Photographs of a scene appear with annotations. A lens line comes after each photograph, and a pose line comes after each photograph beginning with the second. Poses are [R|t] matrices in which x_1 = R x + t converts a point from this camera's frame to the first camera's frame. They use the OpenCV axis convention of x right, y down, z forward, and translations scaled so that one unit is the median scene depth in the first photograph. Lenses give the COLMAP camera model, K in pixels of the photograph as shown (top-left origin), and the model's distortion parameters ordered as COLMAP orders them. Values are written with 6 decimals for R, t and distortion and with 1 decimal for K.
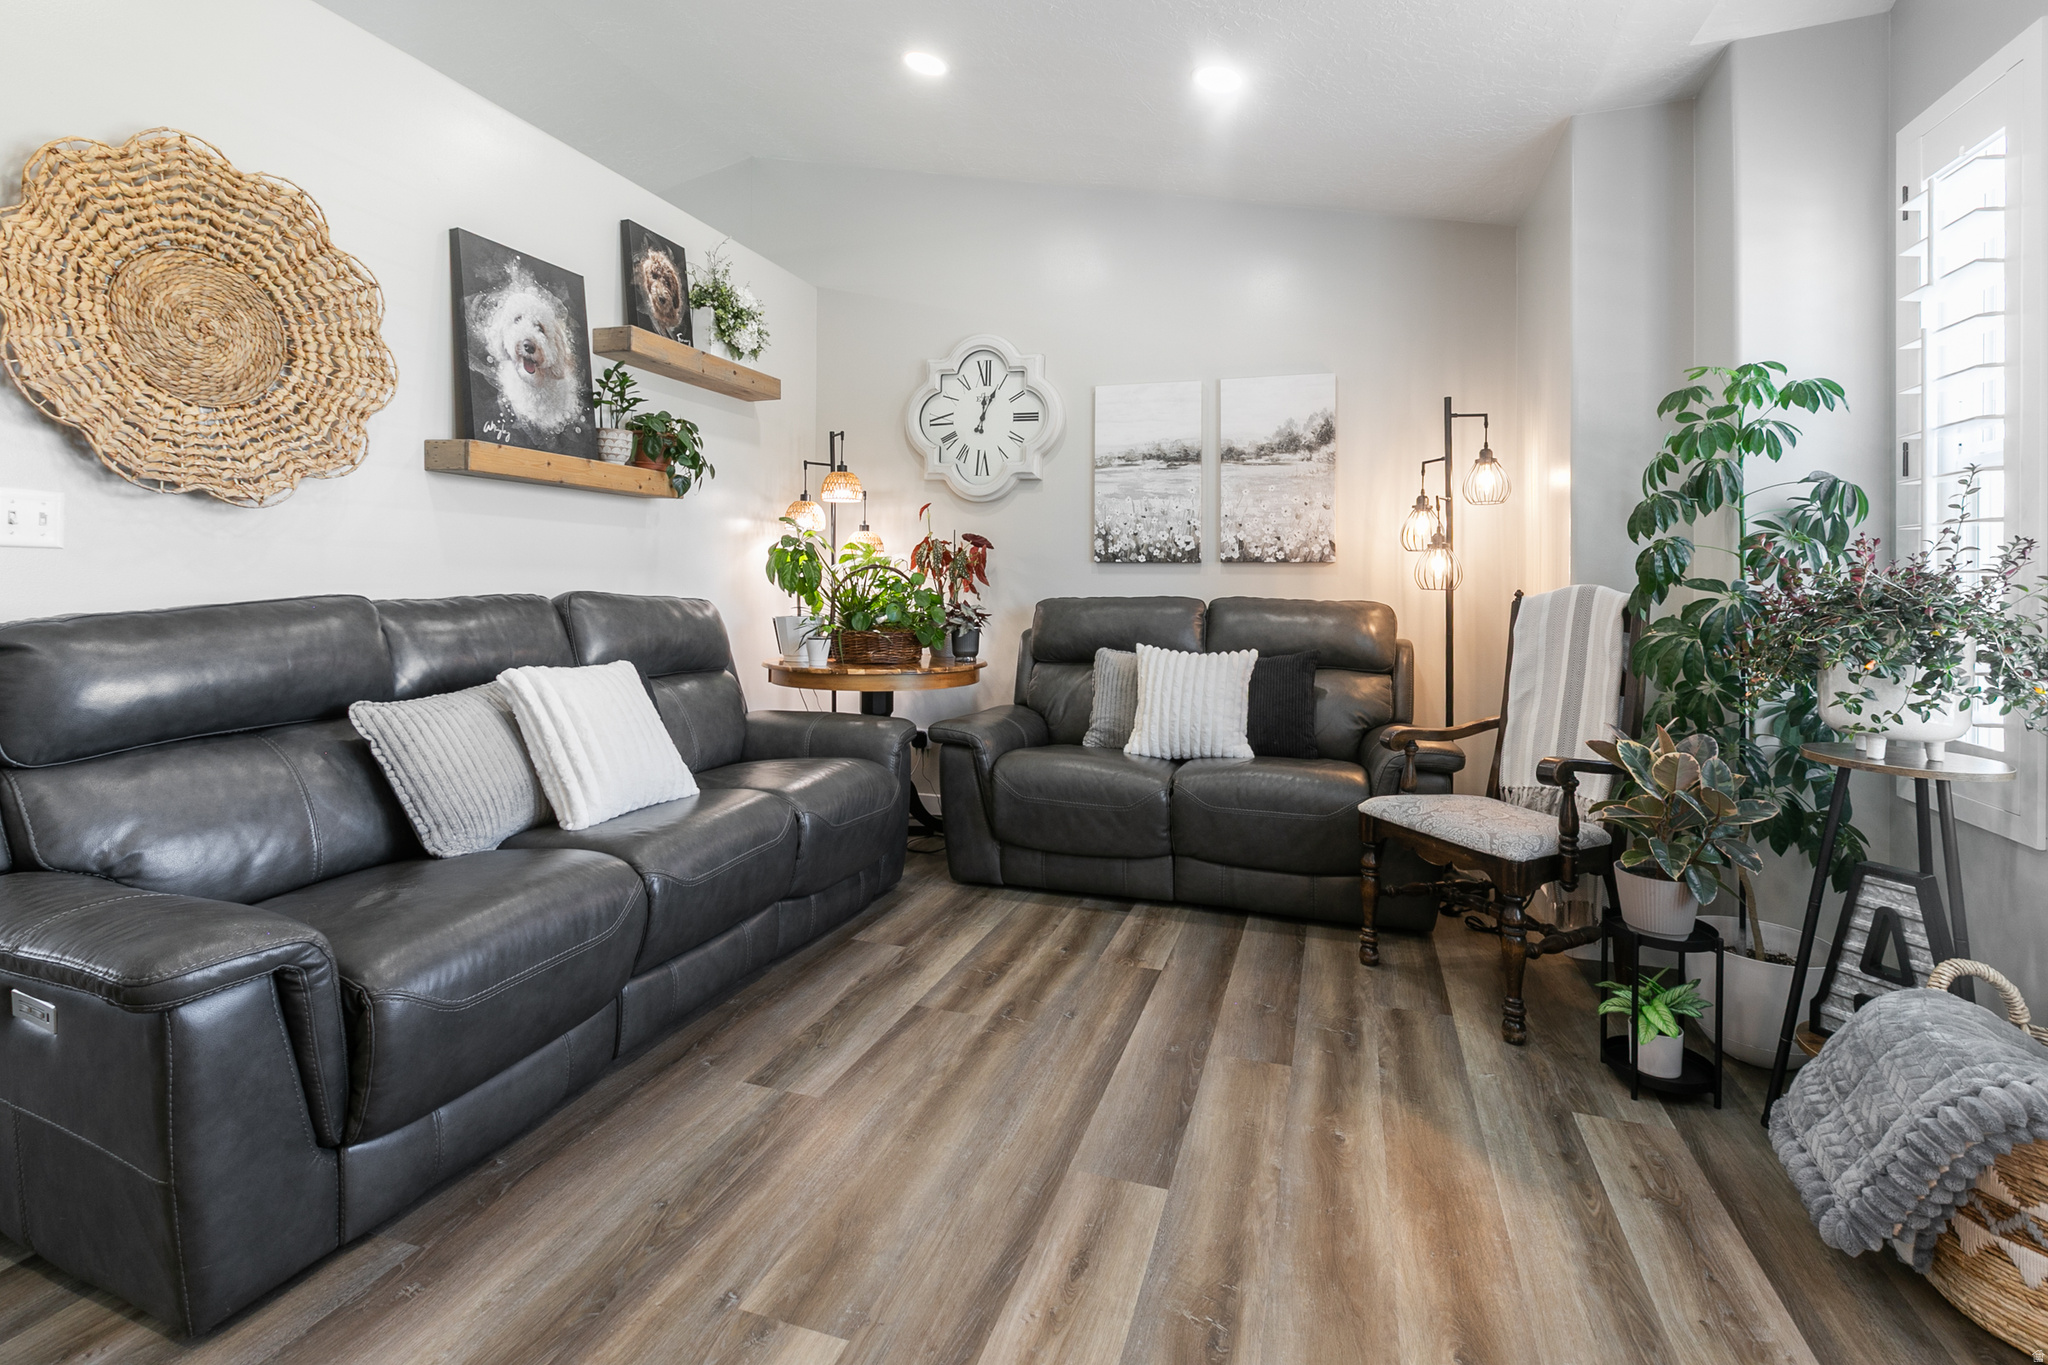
lens RADIAL K [[937.4, 0, 988.2], [0, 937.4, 572.5], [0, 0, 1]] dist [0.002954, 0.001091]
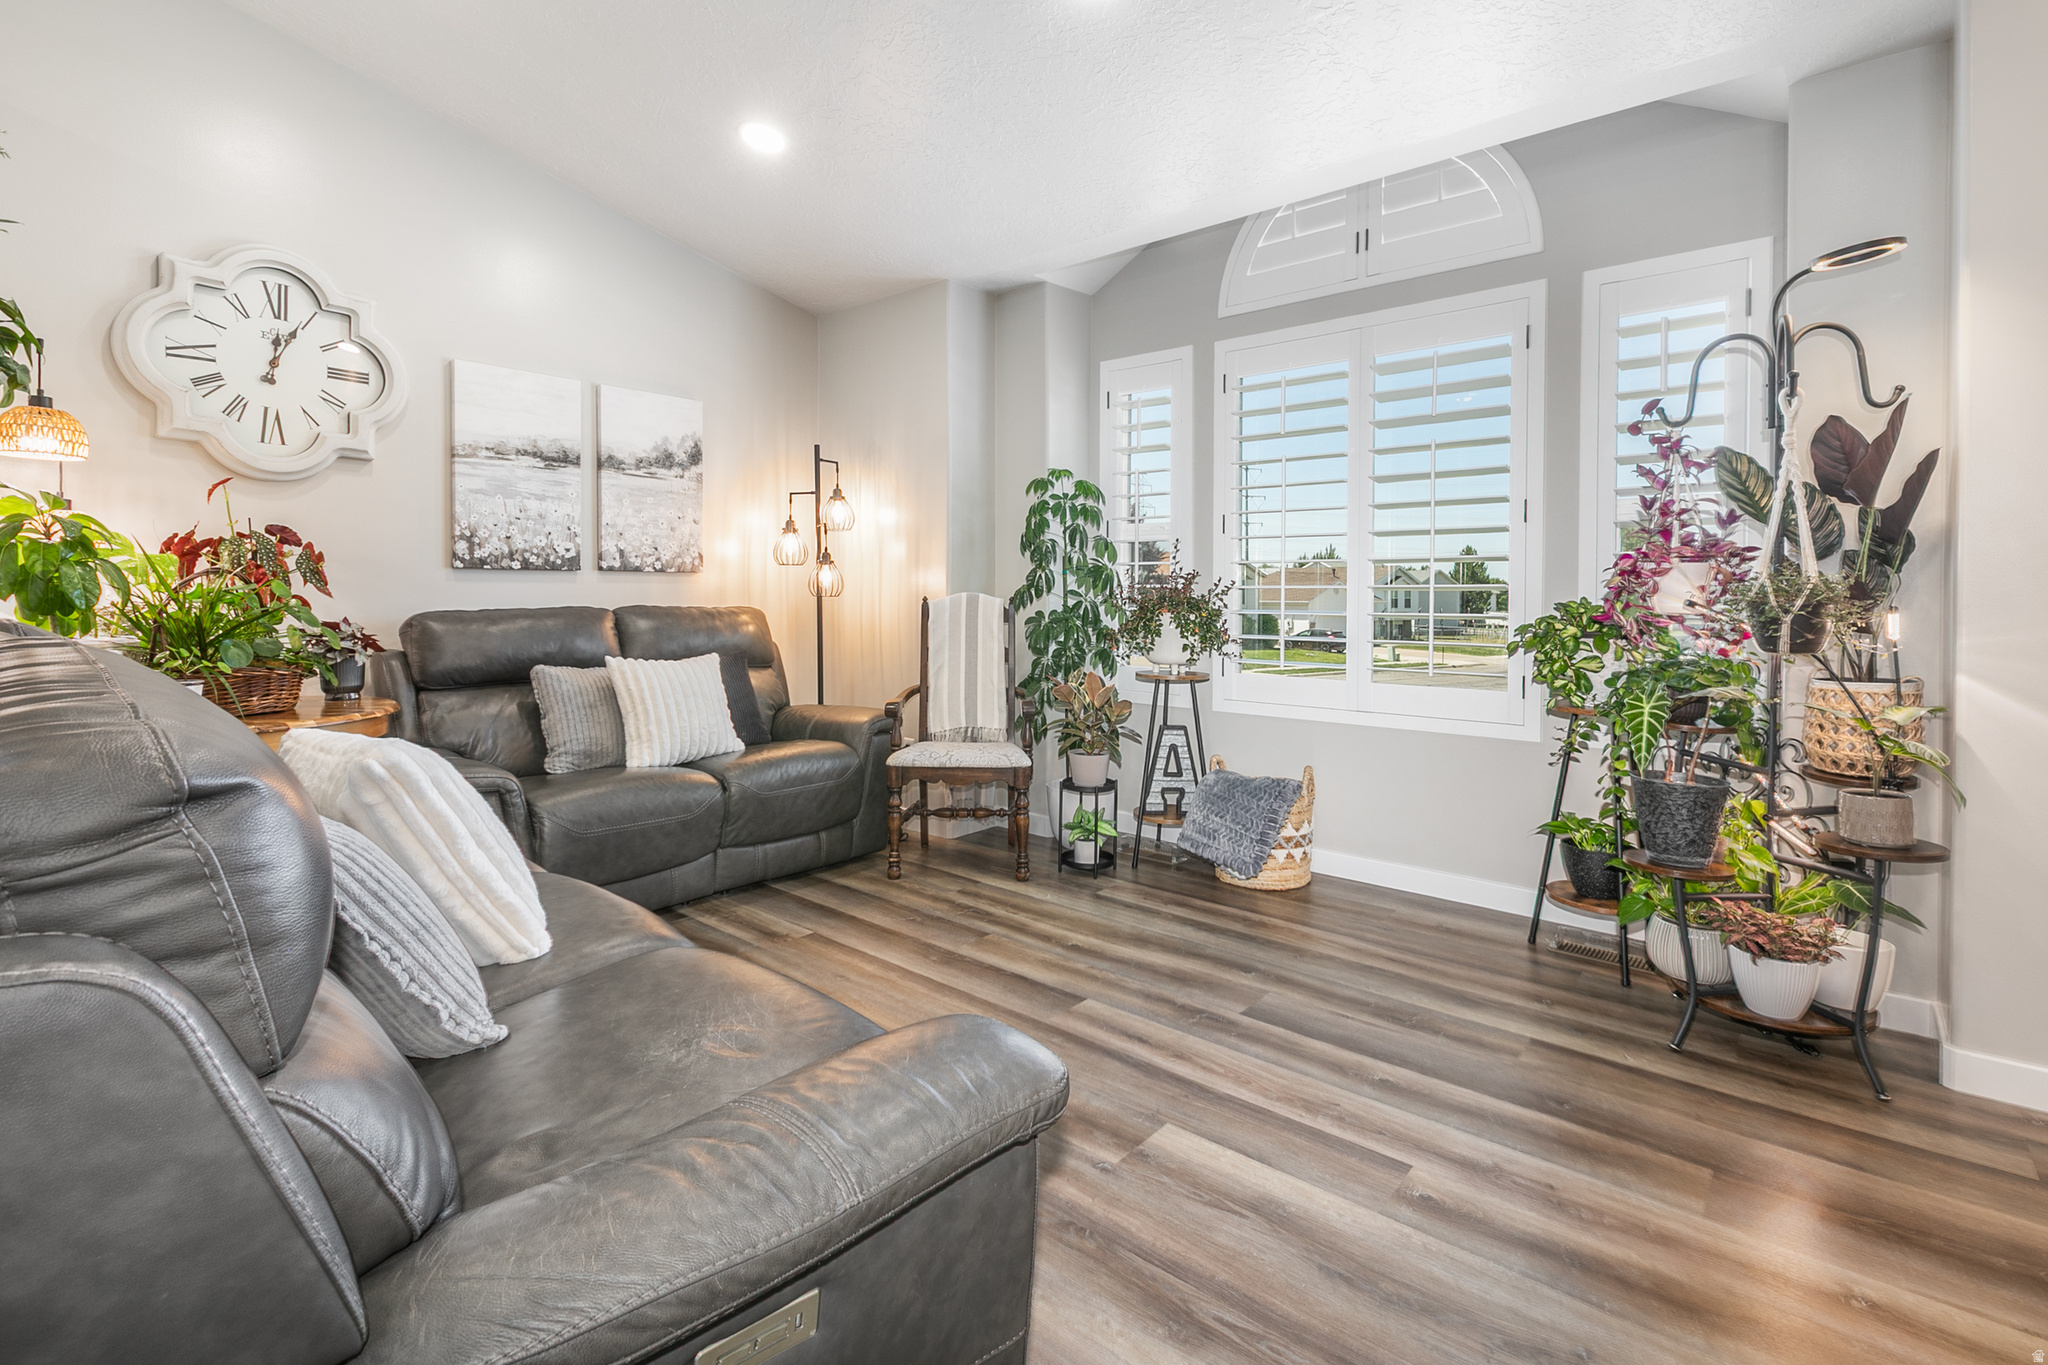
lens RADIAL K [[948.7, 0, 1024.6], [0, 948.7, 590.5], [0, 0, 1]] dist [-0.000176, -0.000420]
pose [[0.384606, -0.005602, 0.923064, -0.508742], [-0.010507, 0.999890, 0.010446, -0.005409], [-0.923021, -0.013717, 0.384505, 0.210436]]
